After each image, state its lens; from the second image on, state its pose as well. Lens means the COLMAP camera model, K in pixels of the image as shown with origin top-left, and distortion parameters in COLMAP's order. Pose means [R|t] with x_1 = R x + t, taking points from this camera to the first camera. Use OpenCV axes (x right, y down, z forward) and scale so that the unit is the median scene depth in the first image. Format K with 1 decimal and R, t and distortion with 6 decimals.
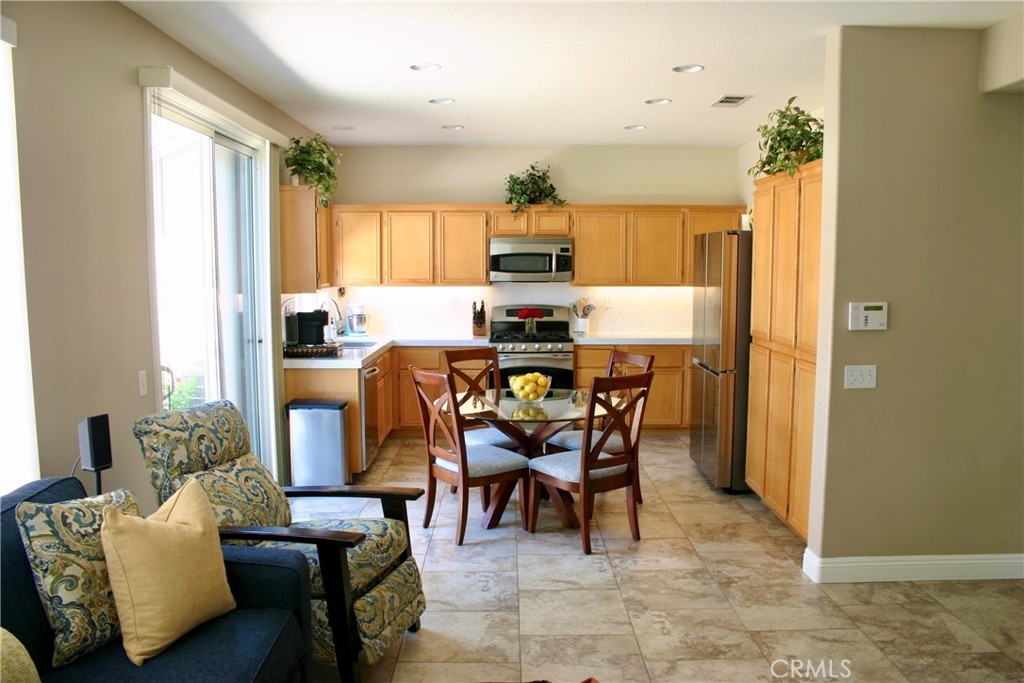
lens RADIAL K [[819.1, 0, 510.3], [0, 819.1, 355.9], [0, 0, 1]] dist [-0.149631, 0.127833]
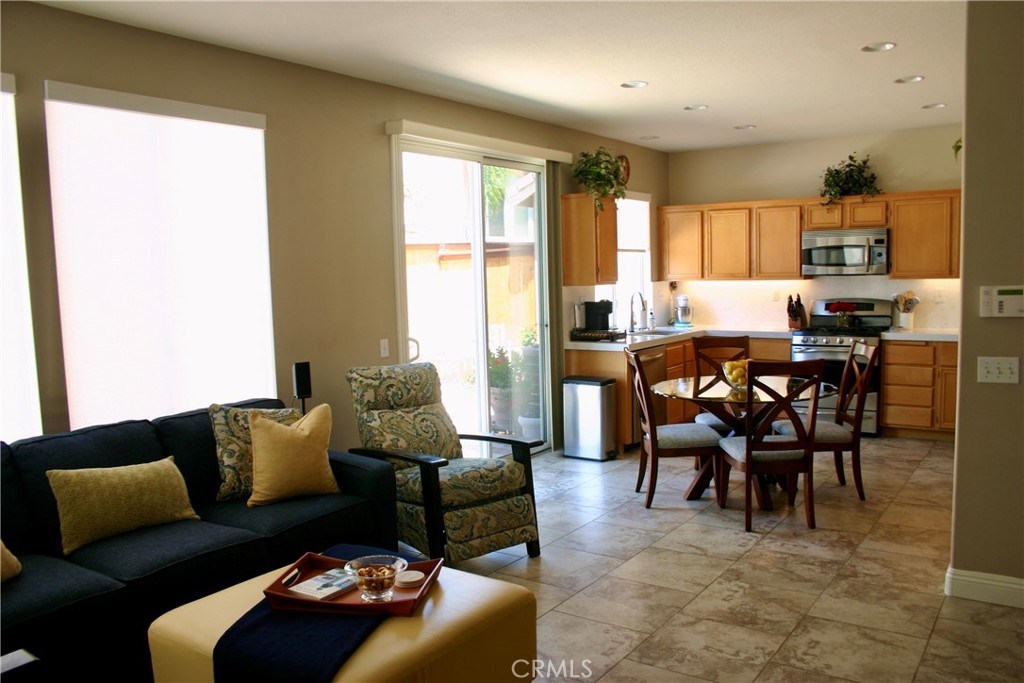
lens RADIAL K [[819.1, 0, 510.3], [0, 819.1, 355.9], [0, 0, 1]] dist [-0.149631, 0.127833]
pose [[0.813746, 0.038011, -0.579977, 0.328107], [-0.038342, 0.999196, 0.011690, 0.013707], [0.579955, 0.012725, 0.814549, -0.017582]]
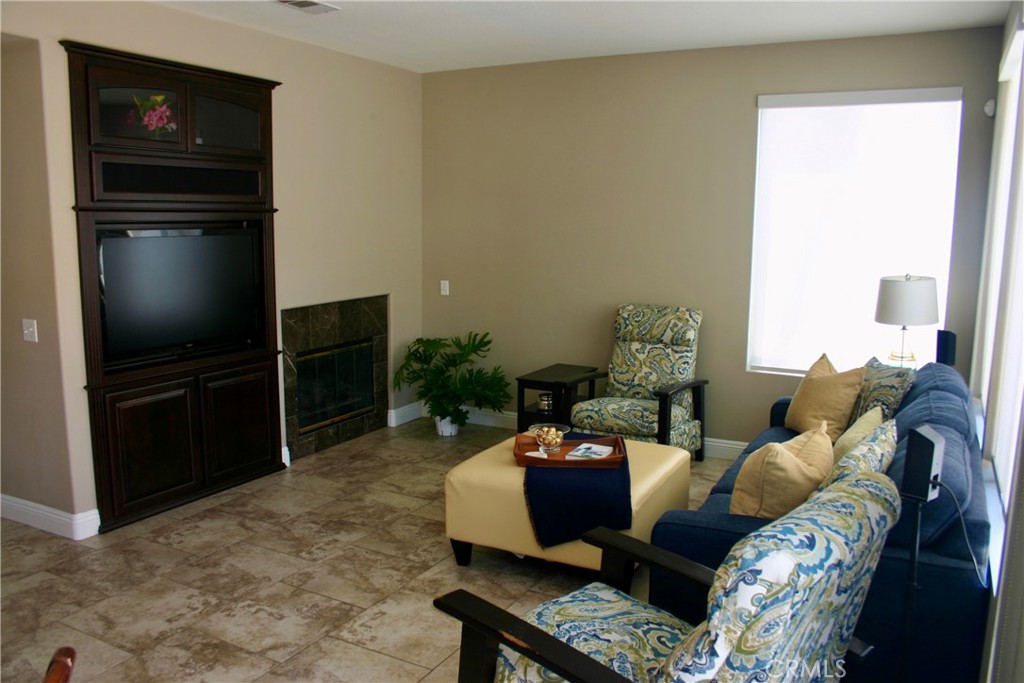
lens RADIAL K [[819.1, 0, 510.3], [0, 819.1, 355.9], [0, 0, 1]] dist [-0.149631, 0.127833]
pose [[-0.876861, -0.083715, 0.473399, -0.246627], [0.047557, 0.964787, 0.258699, -0.093775], [-0.478386, 0.249357, -0.842002, 0.836102]]
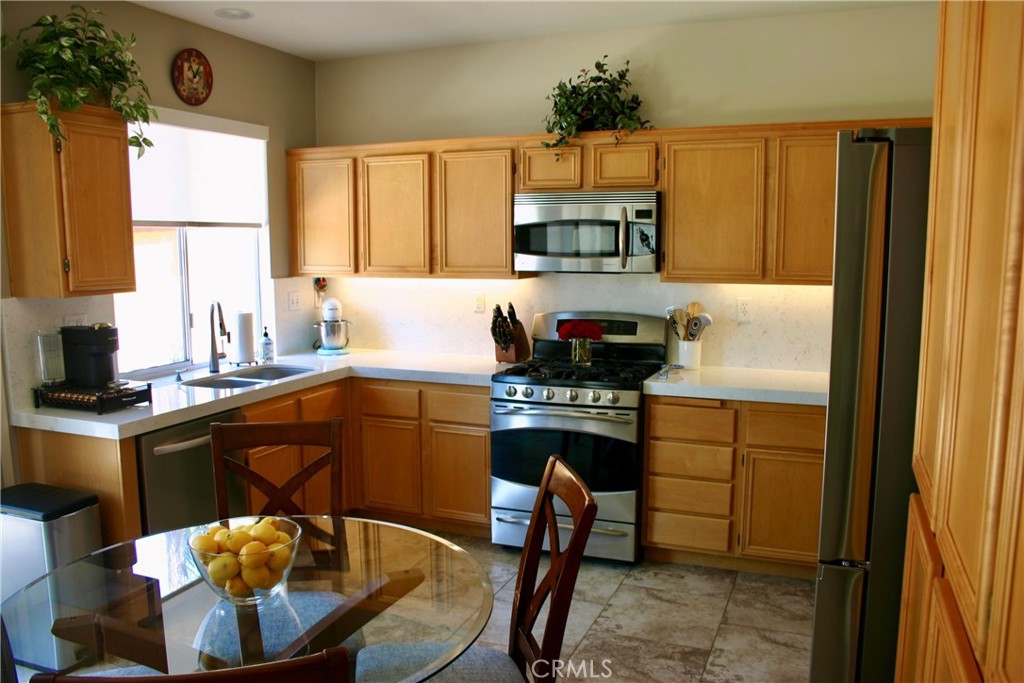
lens RADIAL K [[819.1, 0, 510.3], [0, 819.1, 355.9], [0, 0, 1]] dist [-0.149631, 0.127833]
pose [[0.924476, 0.049547, -0.378006, 0.239752], [-0.038469, 0.998582, 0.036807, -0.066598], [0.379293, -0.019485, 0.925071, 0.593045]]
